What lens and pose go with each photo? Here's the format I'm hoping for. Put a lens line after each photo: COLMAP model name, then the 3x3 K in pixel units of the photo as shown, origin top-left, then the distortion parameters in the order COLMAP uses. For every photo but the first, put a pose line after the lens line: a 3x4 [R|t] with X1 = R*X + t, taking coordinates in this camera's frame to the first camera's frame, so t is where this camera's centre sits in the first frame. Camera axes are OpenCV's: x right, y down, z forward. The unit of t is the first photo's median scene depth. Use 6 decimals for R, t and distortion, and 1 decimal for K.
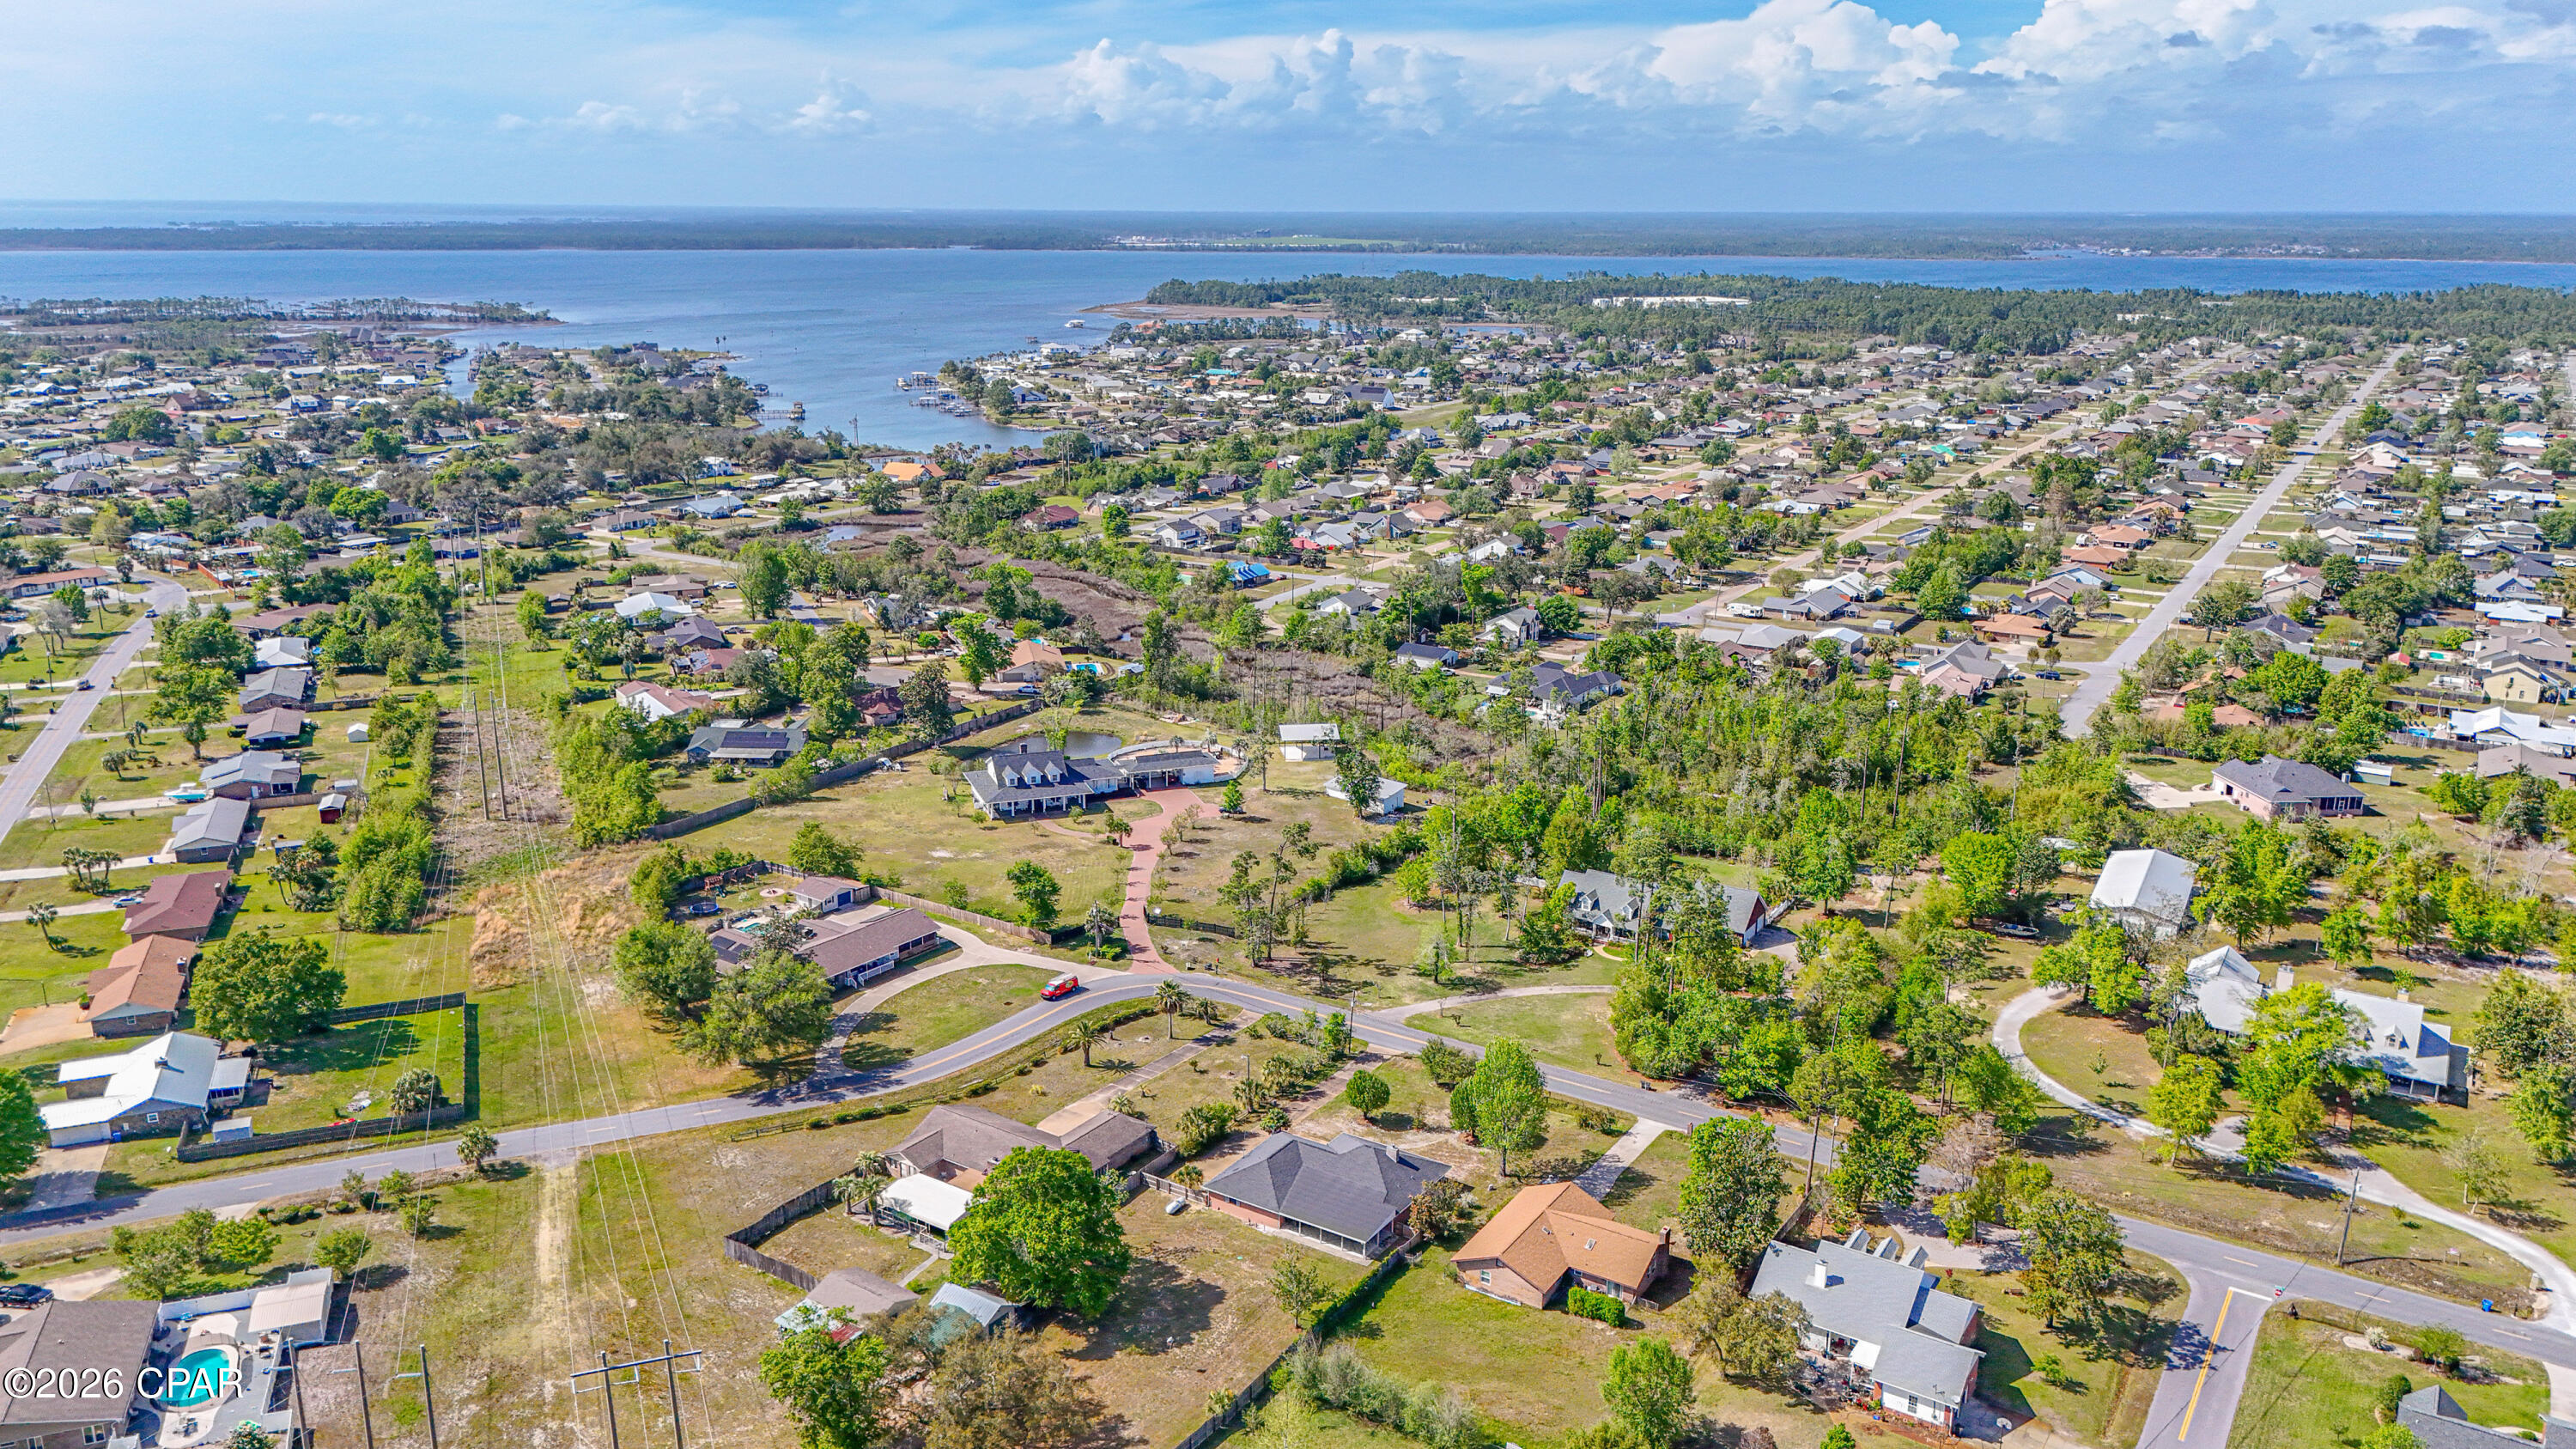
lens RADIAL K [[1890.6, 0, 1283.0], [0, 1890.6, 731.6], [0, 0, 1]] dist [0.082496, -0.081043]
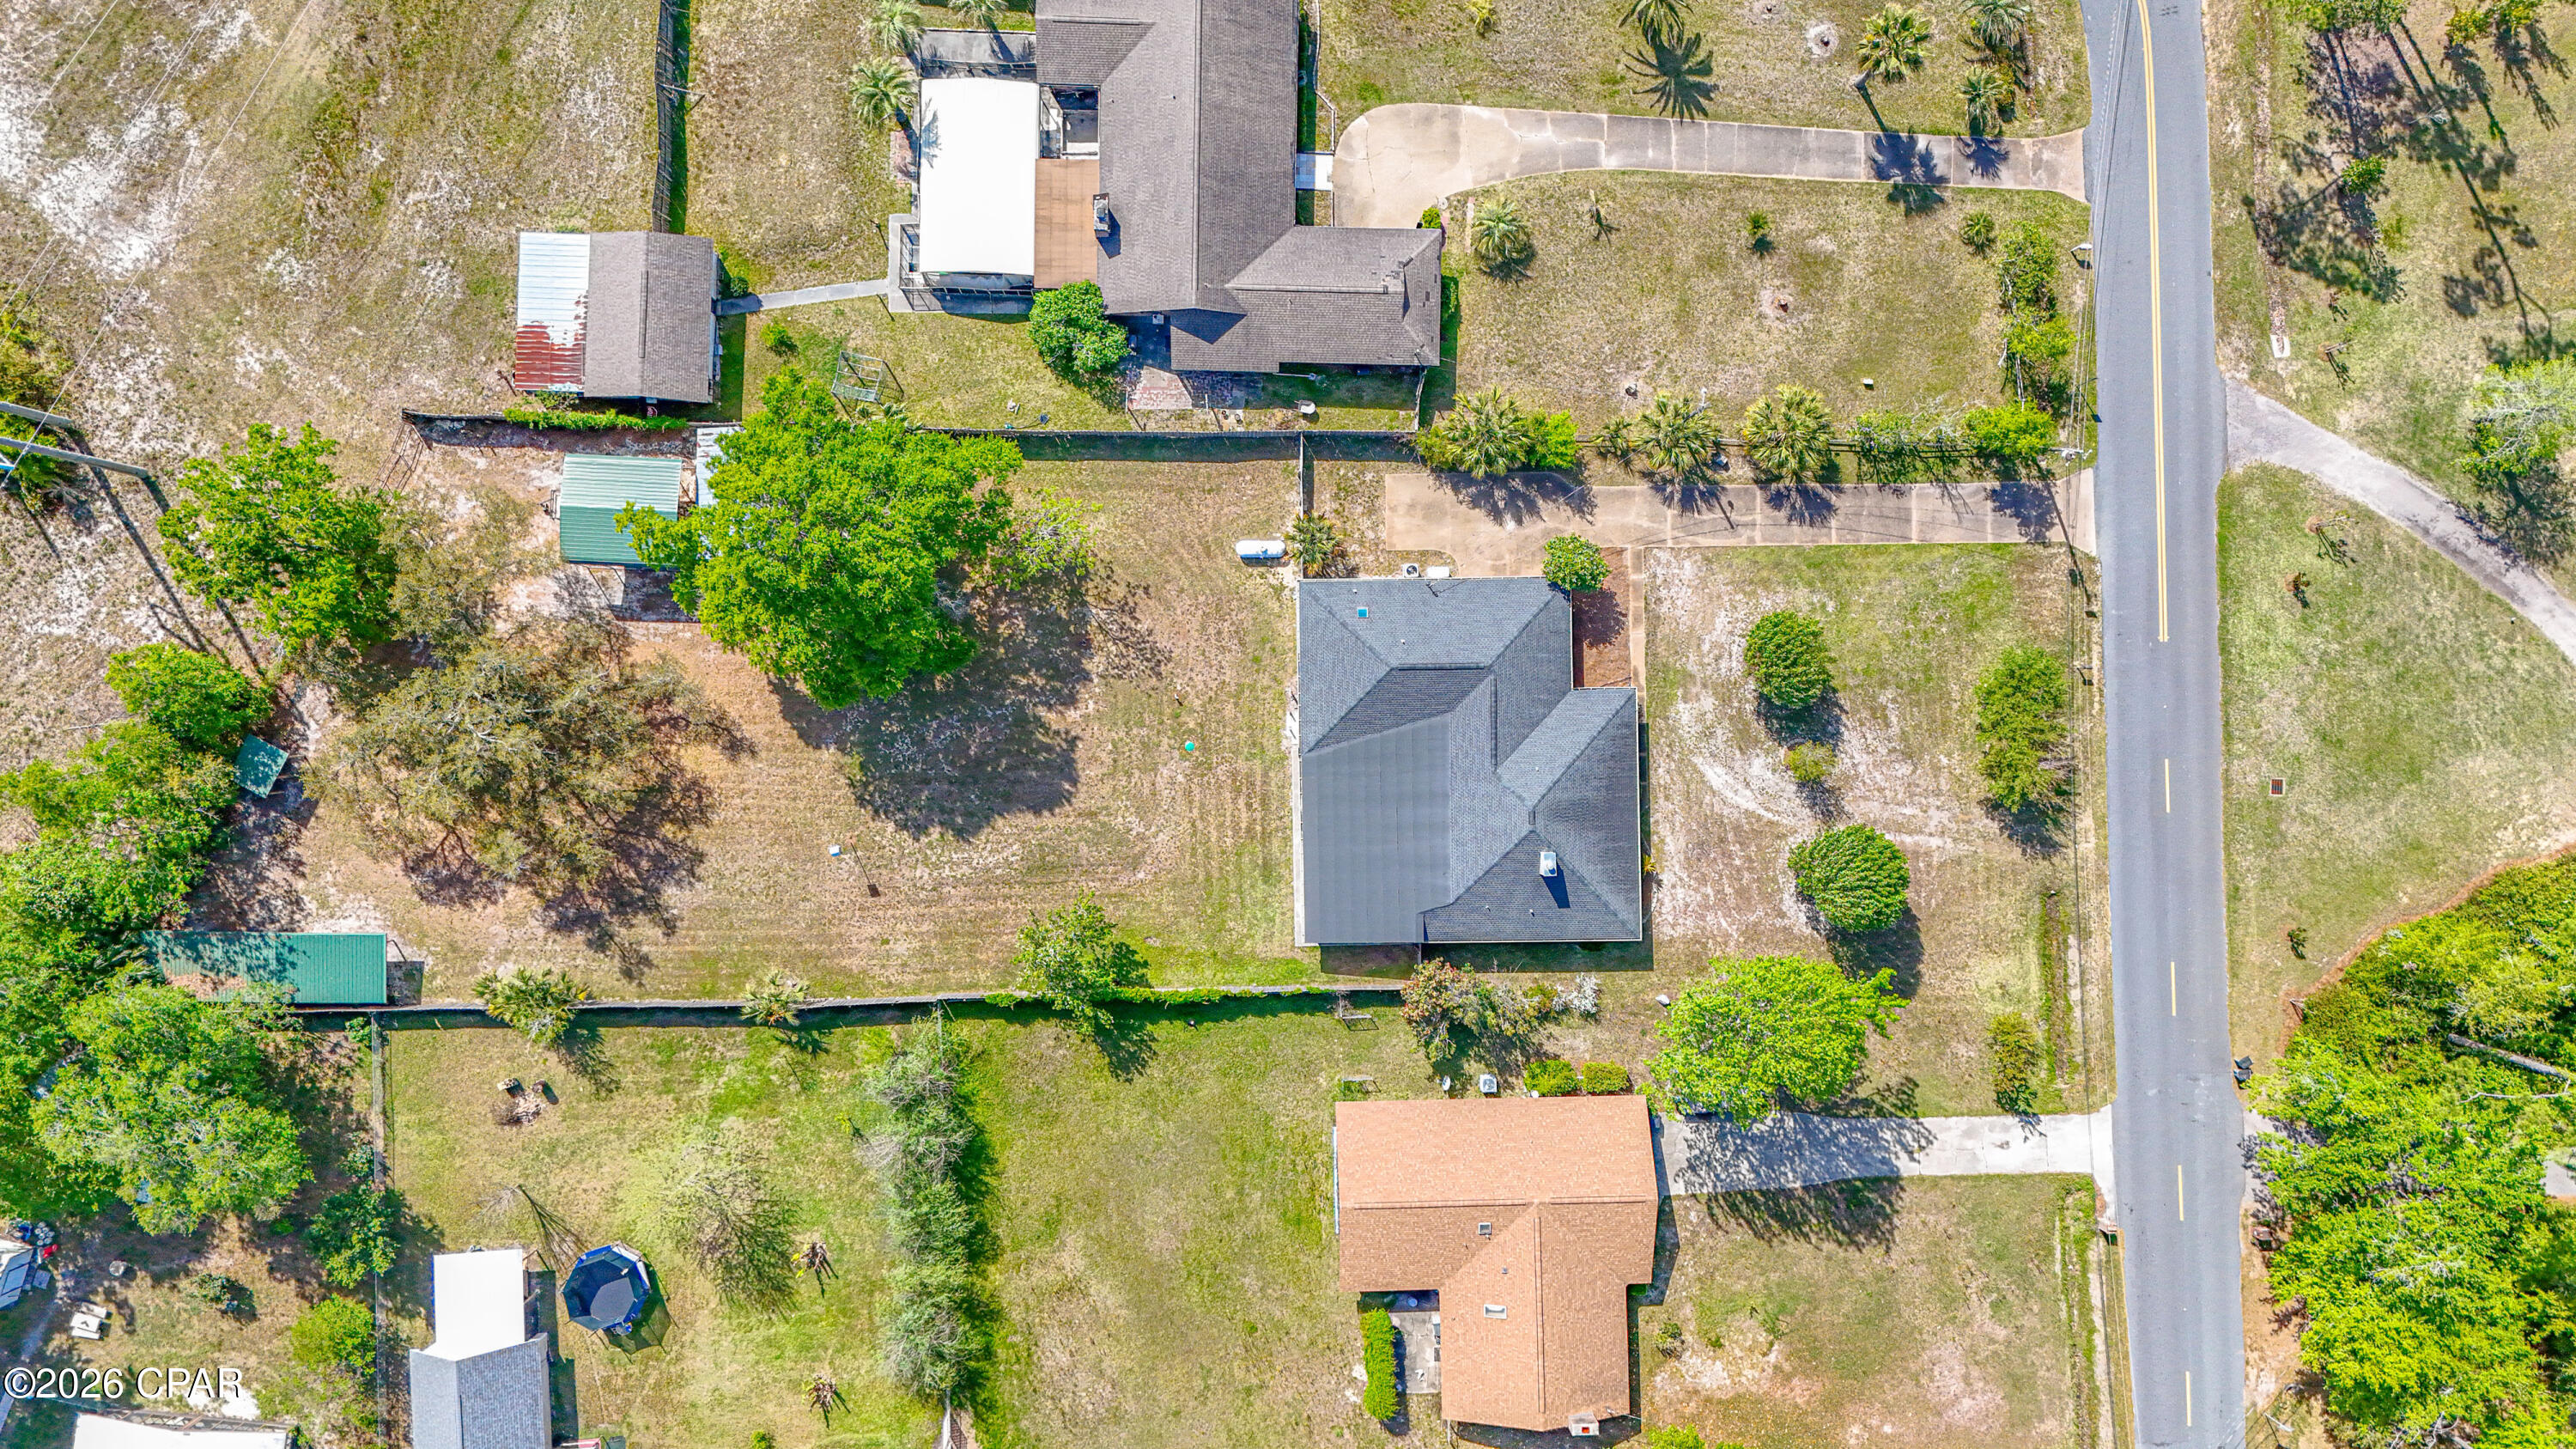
lens RADIAL K [[1890.6, 0, 1289.4], [0, 1890.6, 703.5], [0, 0, 1]] dist [0.082496, -0.081043]
pose [[0.557196, 0.830354, 0.006678, -0.011546], [-0.256297, 0.164324, 0.952528, -0.146158], [0.789838, -0.532457, 0.304378, 0.480892]]
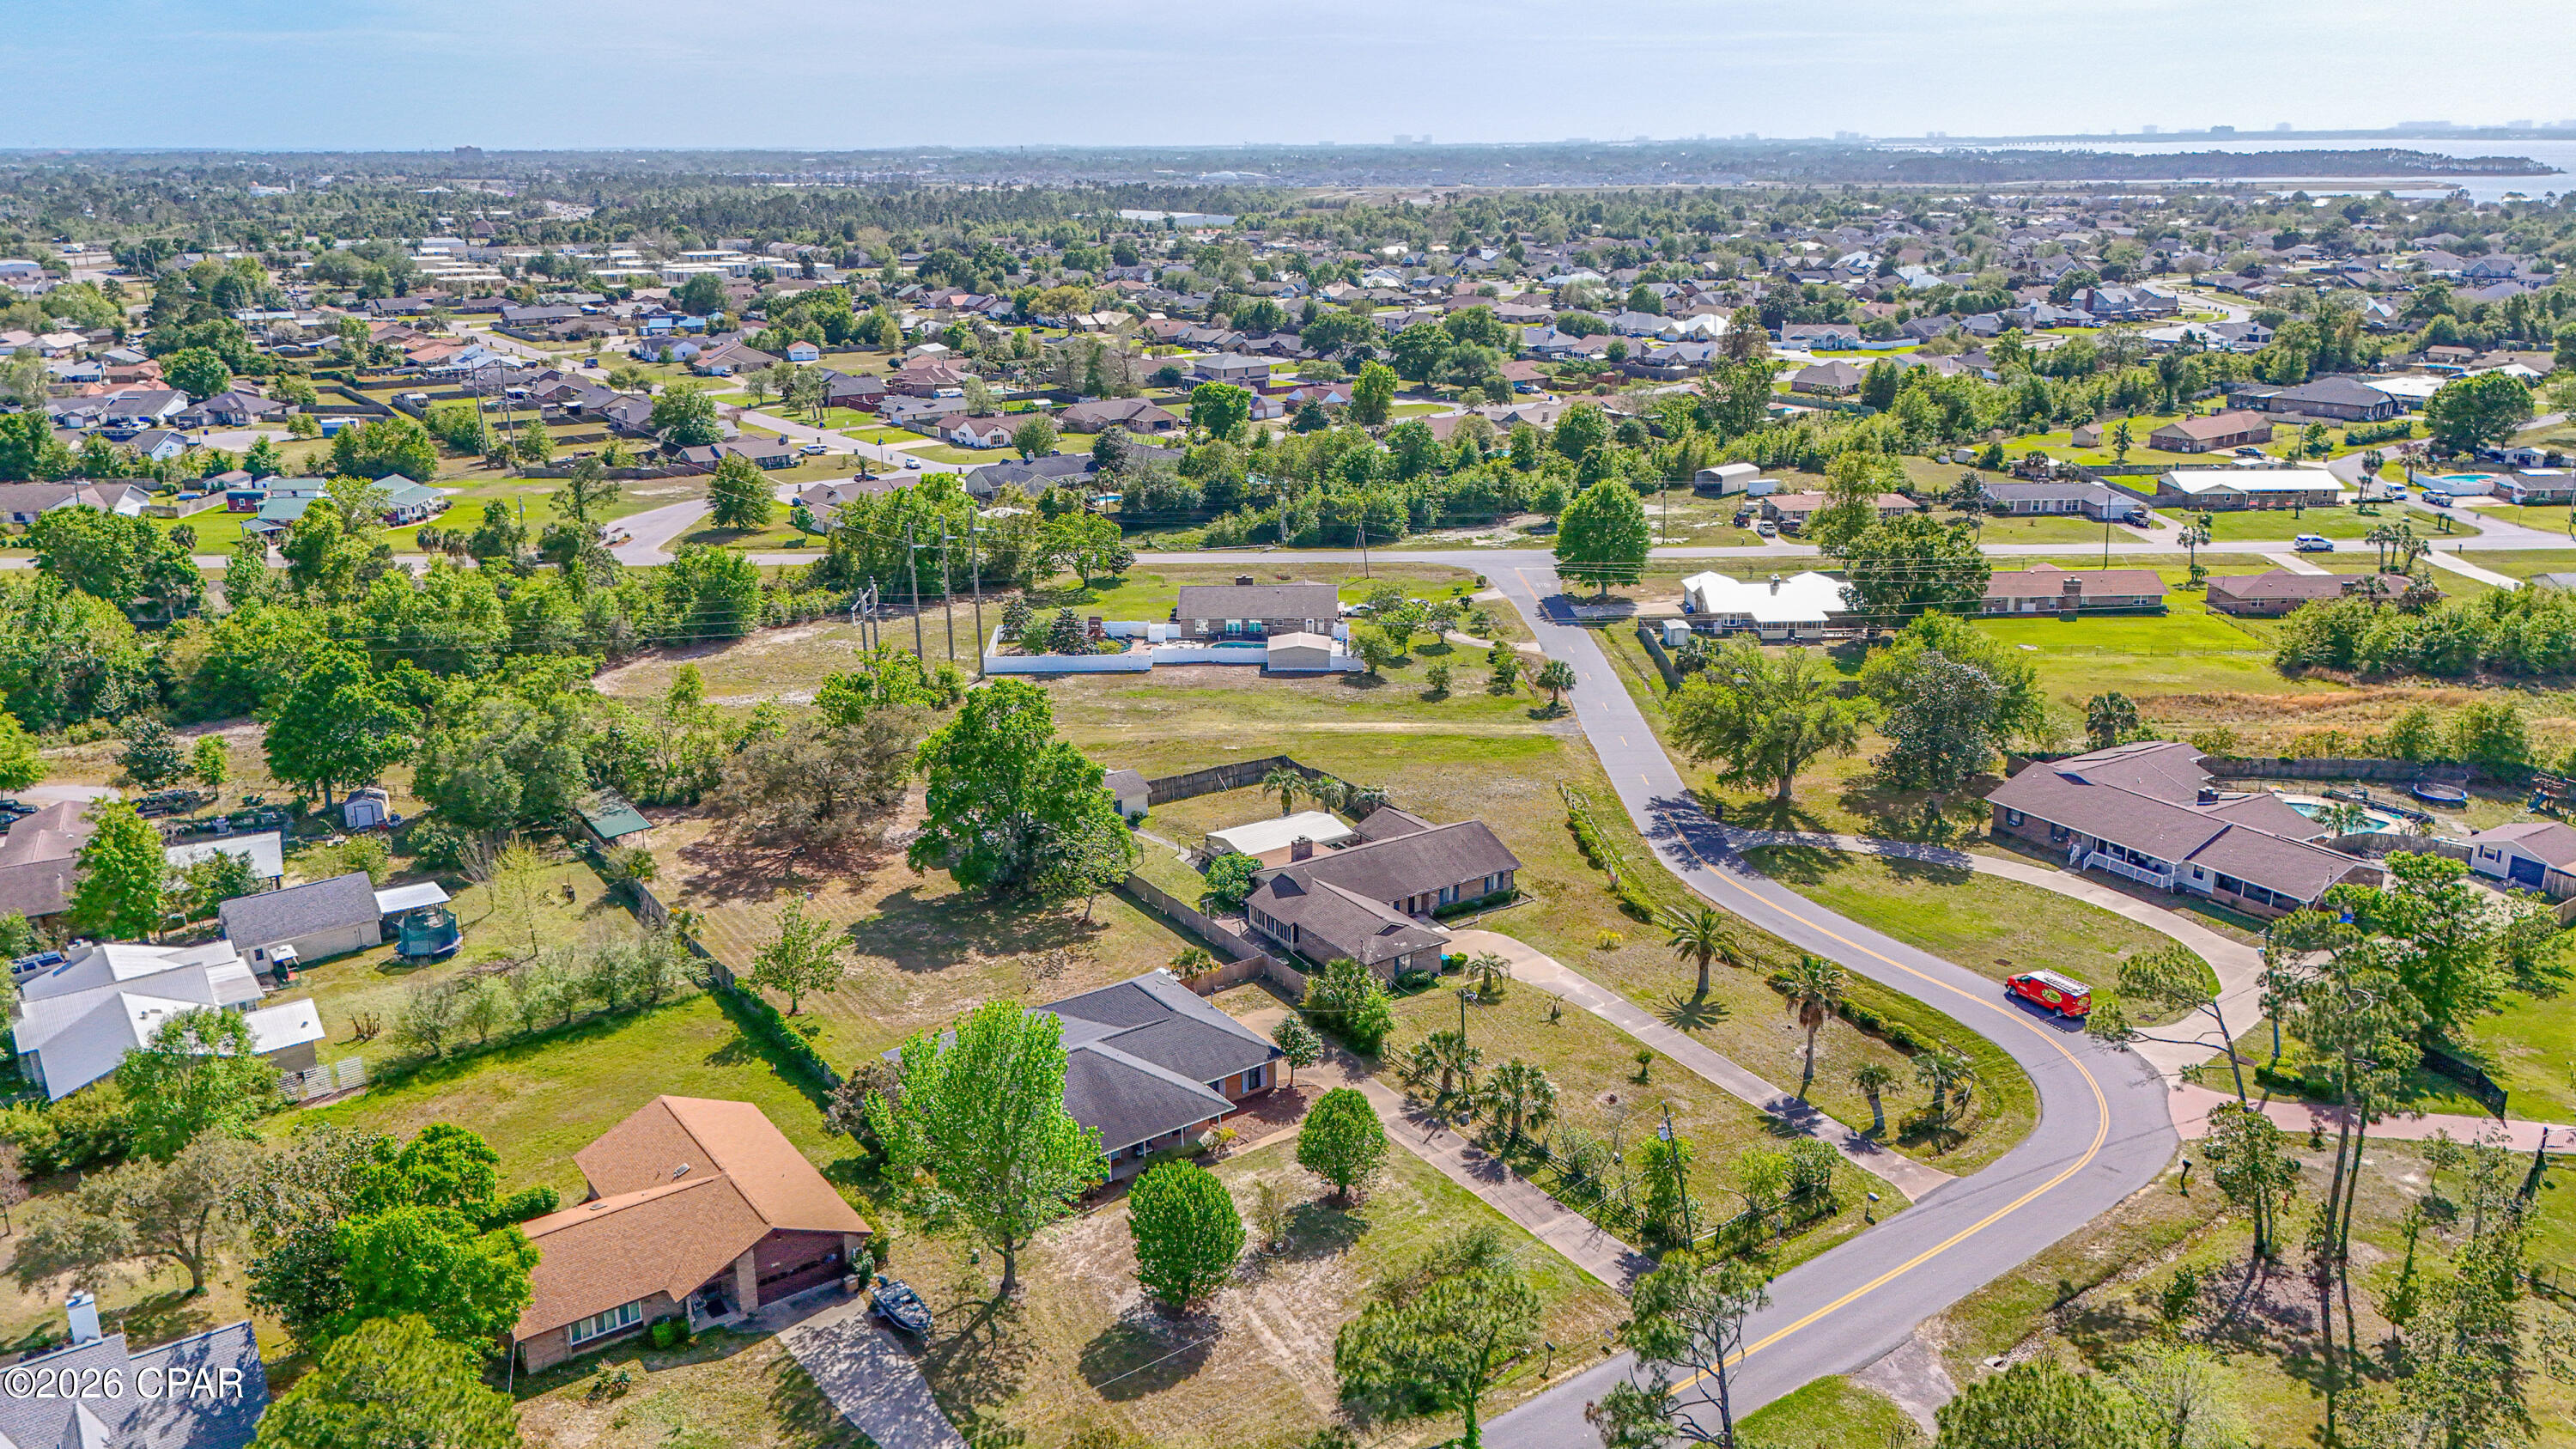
lens RADIAL K [[1890.6, 0, 1284.3], [0, 1890.6, 718.2], [0, 0, 1]] dist [0.082496, -0.081043]
pose [[-0.368571, 0.270791, -0.889285, 0.285977], [-0.244968, 0.894527, 0.373916, -0.051088], [0.896742, 0.355661, -0.263362, 0.688619]]
